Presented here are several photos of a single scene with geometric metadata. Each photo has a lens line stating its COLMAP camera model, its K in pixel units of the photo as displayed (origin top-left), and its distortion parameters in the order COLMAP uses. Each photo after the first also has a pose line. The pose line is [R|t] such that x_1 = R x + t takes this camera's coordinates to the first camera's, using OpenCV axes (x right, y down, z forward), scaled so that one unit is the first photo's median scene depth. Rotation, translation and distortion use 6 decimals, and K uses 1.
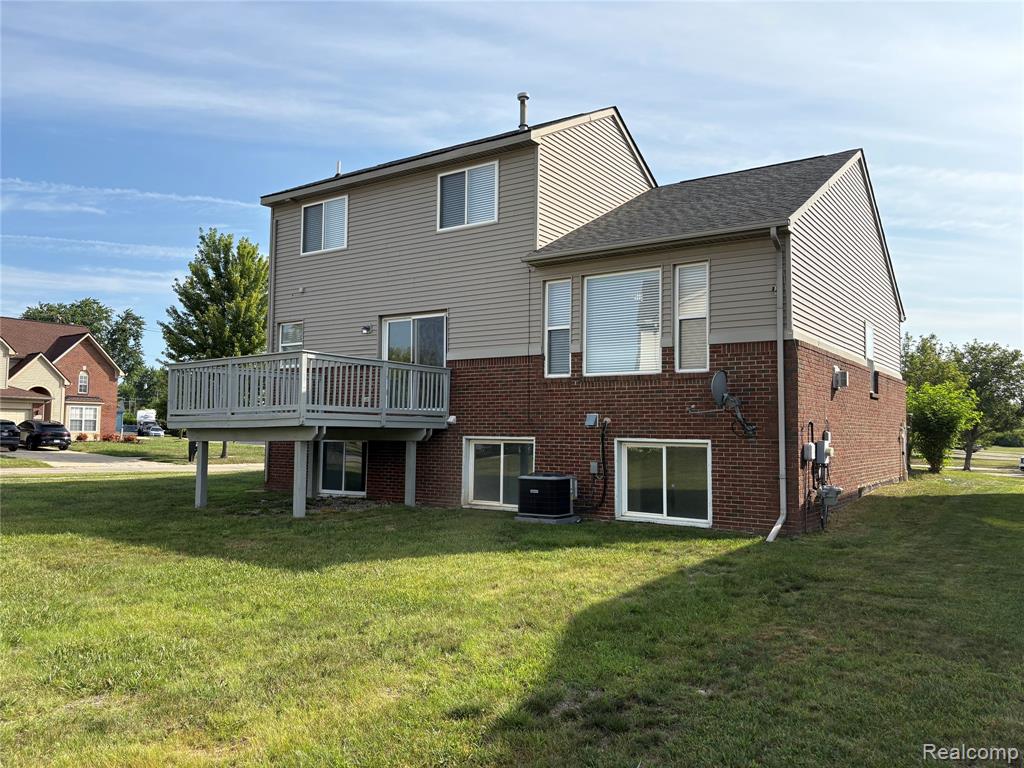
lens RADIAL K [[791.5, 0, 512.0], [0, 791.5, 384.0], [0, 0, 1]] dist [0.000250, -0.000159]
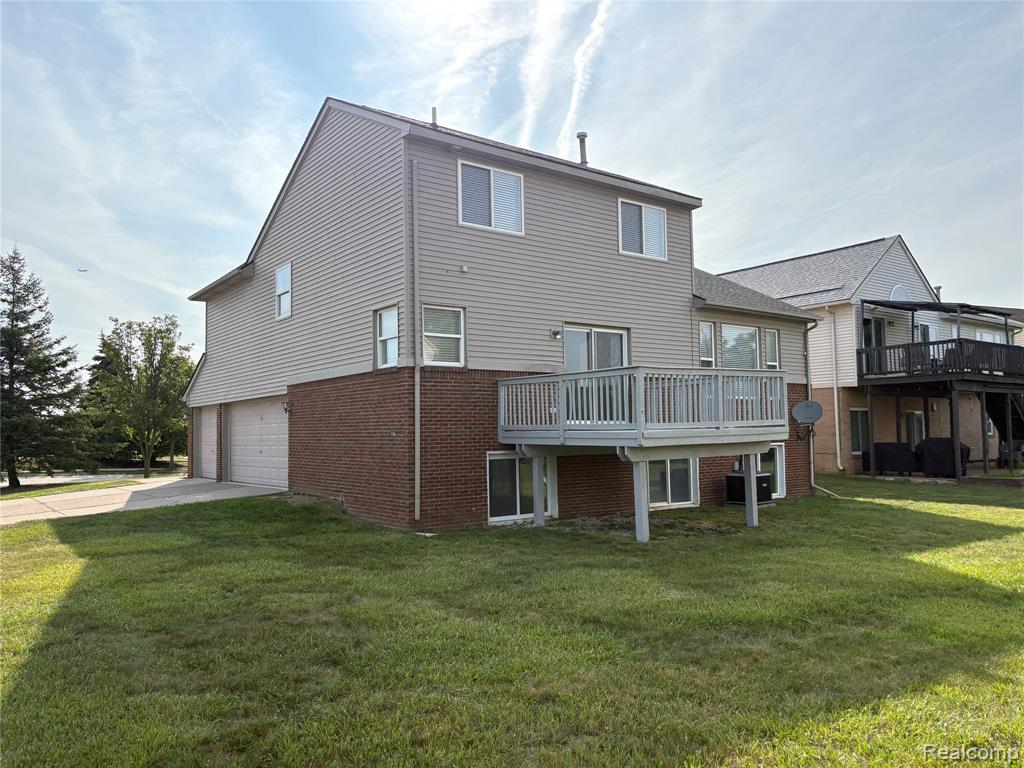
lens RADIAL K [[791.5, 0, 512.0], [0, 791.5, 384.0], [0, 0, 1]] dist [0.000250, -0.000159]
pose [[0.323897, 0.049037, 0.944821, -1.118973], [-0.044137, 0.998352, -0.036685, 0.026611], [-0.945062, -0.029820, 0.325527, 0.783171]]
